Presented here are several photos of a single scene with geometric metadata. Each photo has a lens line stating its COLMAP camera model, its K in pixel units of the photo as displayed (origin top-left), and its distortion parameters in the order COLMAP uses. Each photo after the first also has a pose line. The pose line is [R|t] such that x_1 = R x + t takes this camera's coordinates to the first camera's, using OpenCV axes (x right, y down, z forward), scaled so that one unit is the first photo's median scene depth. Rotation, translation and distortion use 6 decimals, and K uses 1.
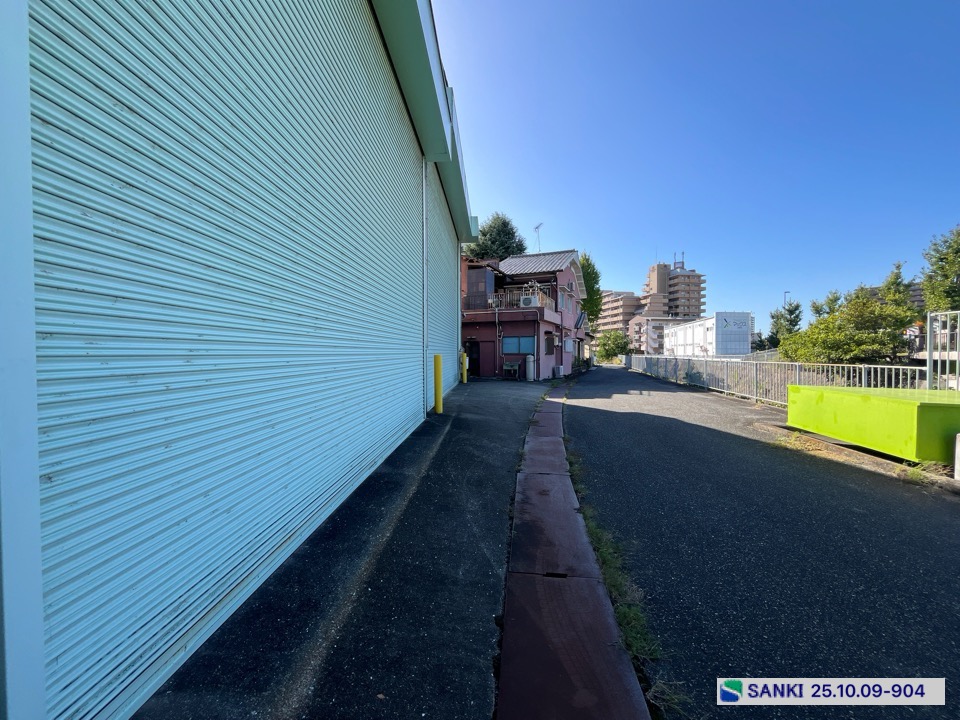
lens RADIAL K [[389.6, 0, 479.6], [0, 389.6, 361.7], [0, 0, 1]] dist [-0.002895, -0.000064]
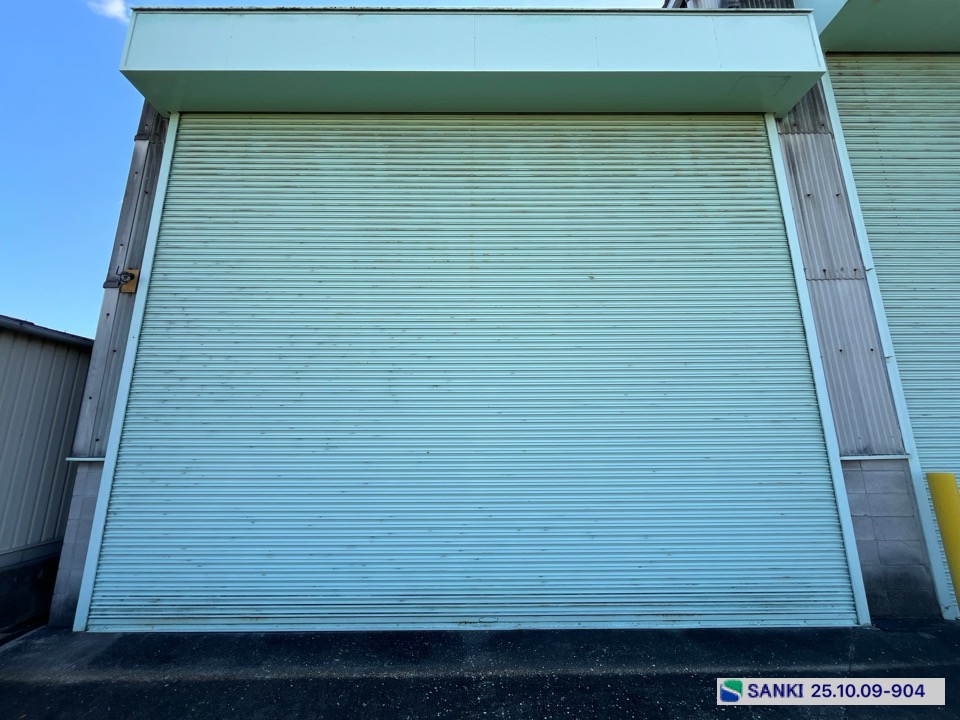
lens RADIAL K [[389.6, 0, 483.7], [0, 389.6, 367.4], [0, 0, 1]] dist [-0.002895, -0.000064]
pose [[0.034918, -0.200252, -0.979122, 0.804499], [-0.021567, 0.979340, -0.201065, -0.095312], [0.999157, 0.028137, 0.029878, 1.421528]]
